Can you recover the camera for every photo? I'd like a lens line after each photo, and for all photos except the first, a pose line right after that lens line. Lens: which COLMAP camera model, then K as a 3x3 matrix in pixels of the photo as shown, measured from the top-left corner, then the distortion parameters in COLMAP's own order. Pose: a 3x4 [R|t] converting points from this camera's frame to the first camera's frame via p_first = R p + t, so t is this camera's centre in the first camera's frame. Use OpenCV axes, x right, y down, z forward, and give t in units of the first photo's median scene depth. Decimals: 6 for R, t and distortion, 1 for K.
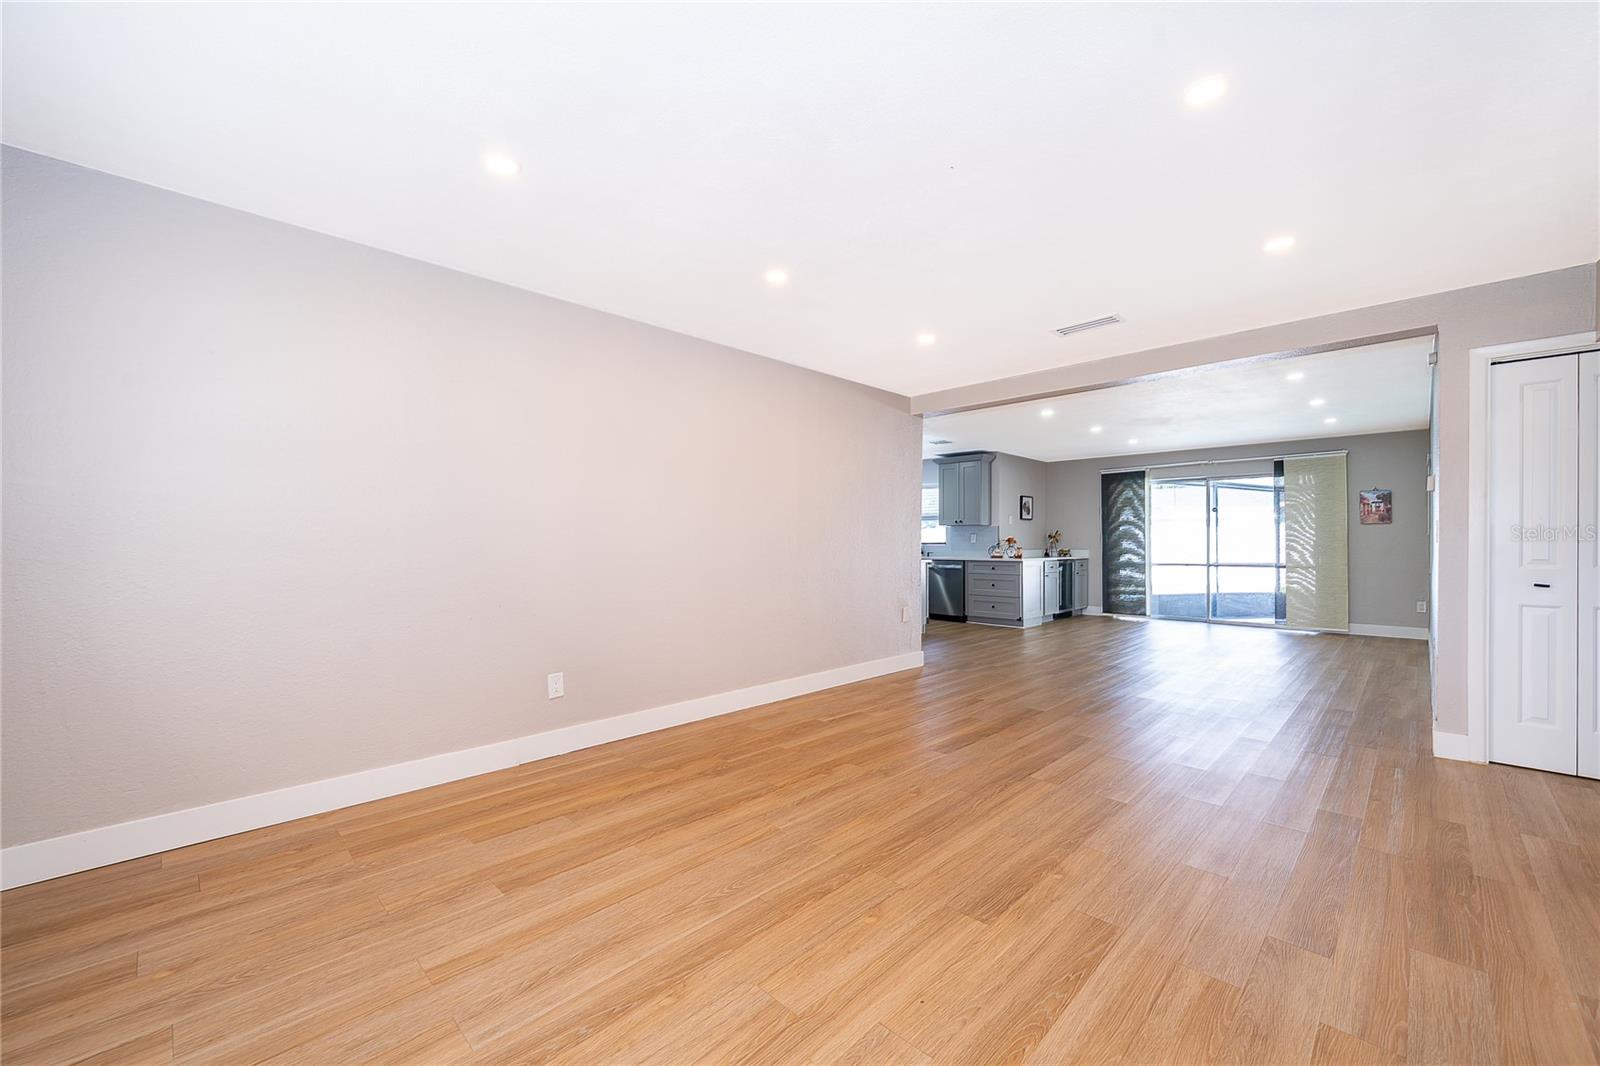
lens RADIAL K [[637.0, 0, 794.1], [0, 637.0, 540.3], [0, 0, 1]] dist [-0.001232, -0.000075]
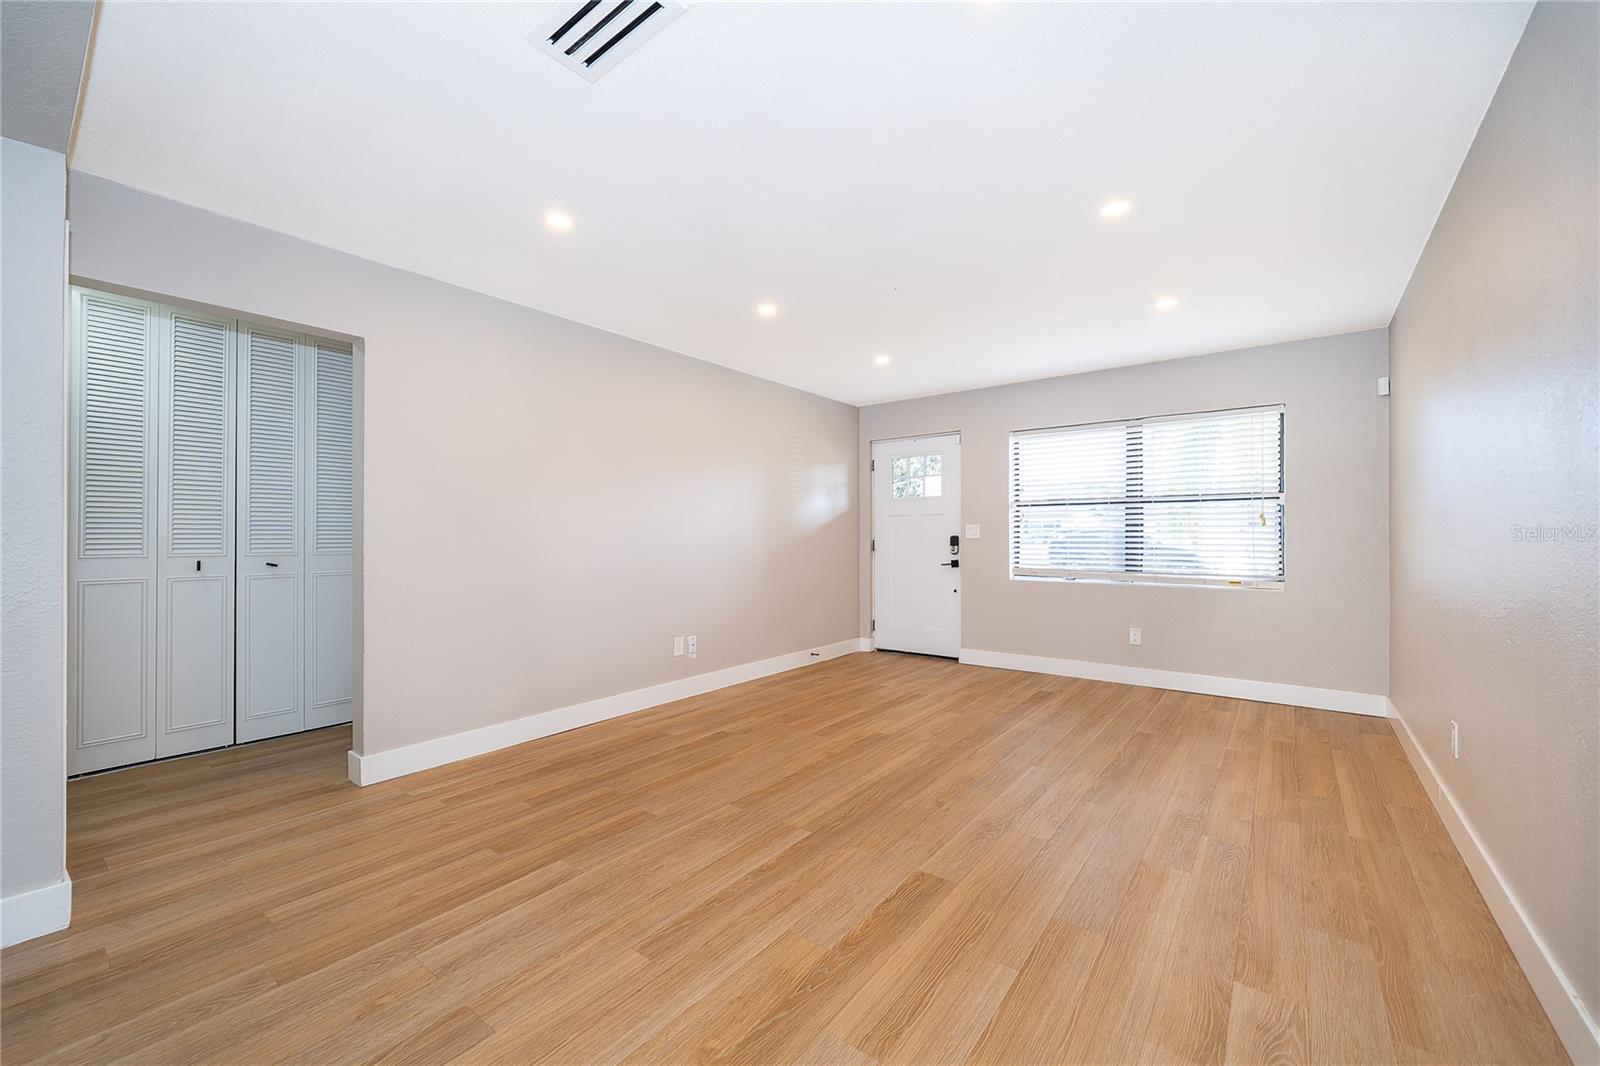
lens RADIAL K [[637.0, 0, 794.1], [0, 637.0, 540.3], [0, 0, 1]] dist [-0.001232, -0.000075]
pose [[-0.992694, 0.004601, -0.120568, 0.196360], [0.004425, 0.999989, 0.001733, 0.001451], [0.120575, 0.001187, -0.992704, 0.721927]]
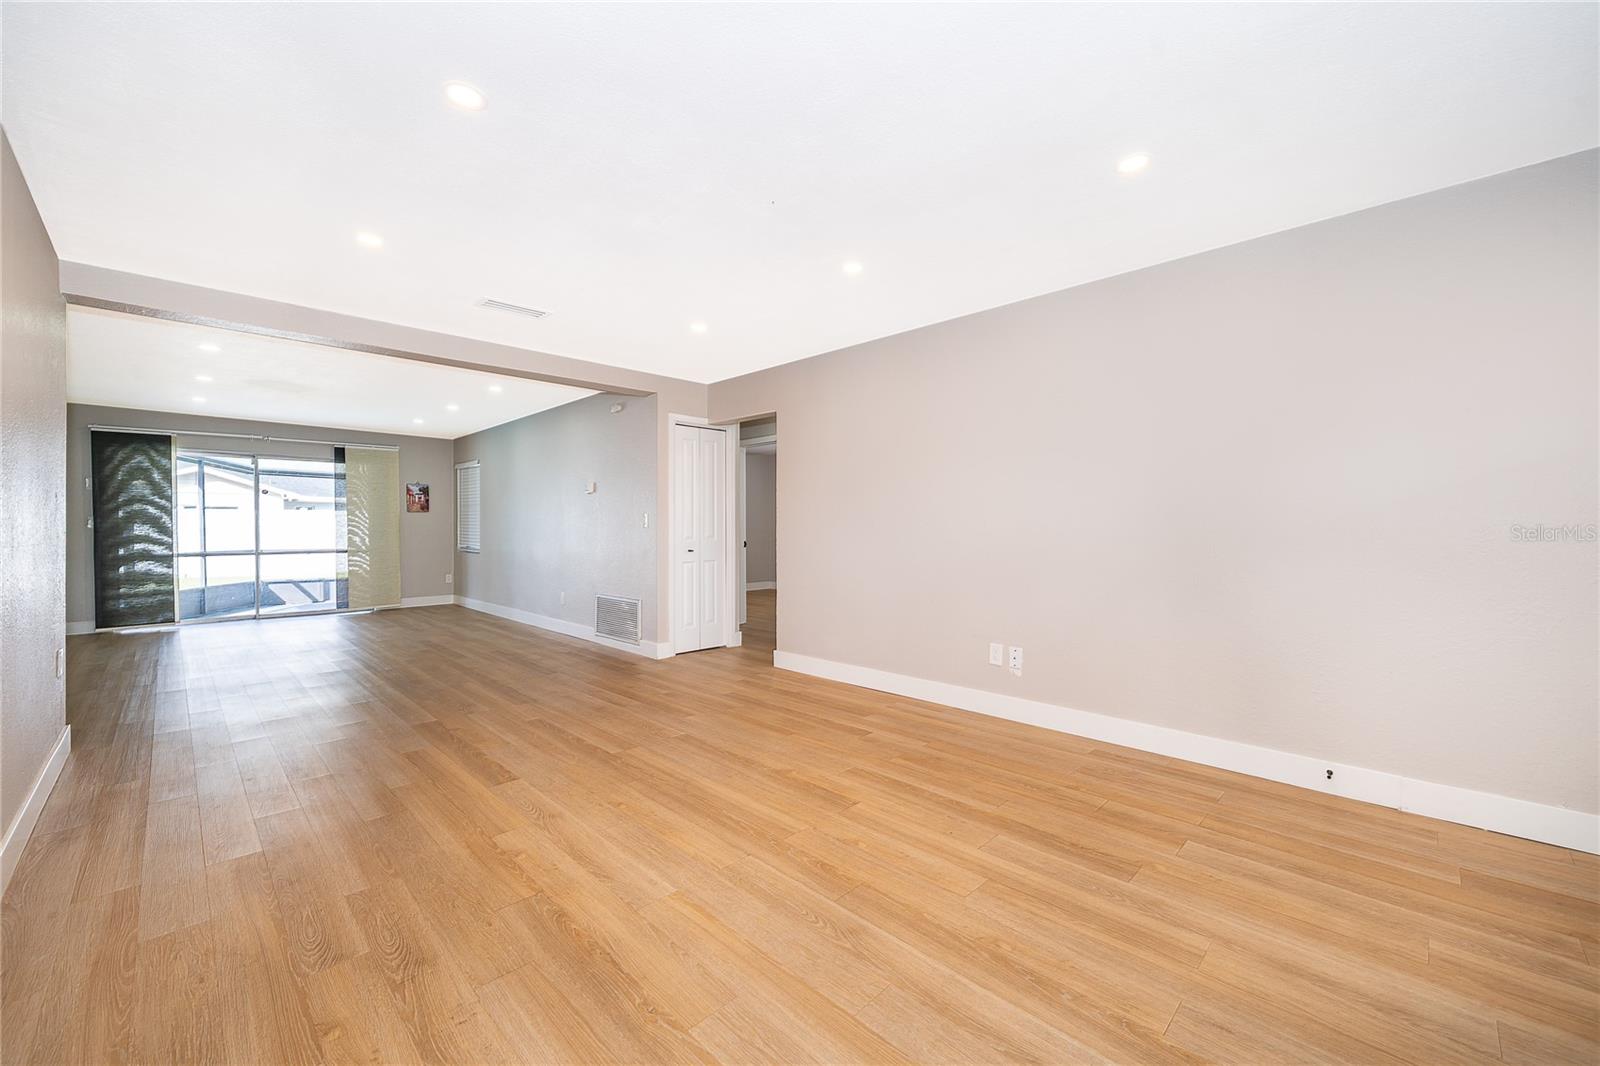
lens RADIAL K [[628.0, 0, 800.0], [0, 628.0, 533.0], [0, 0, 1]] dist [-0.000393, 0.000163]
pose [[0.003209, -0.009588, 0.999949, -0.263505], [-0.003147, 0.999949, 0.009598, 0.000020], [-0.999990, -0.003178, 0.003179, 0.278950]]
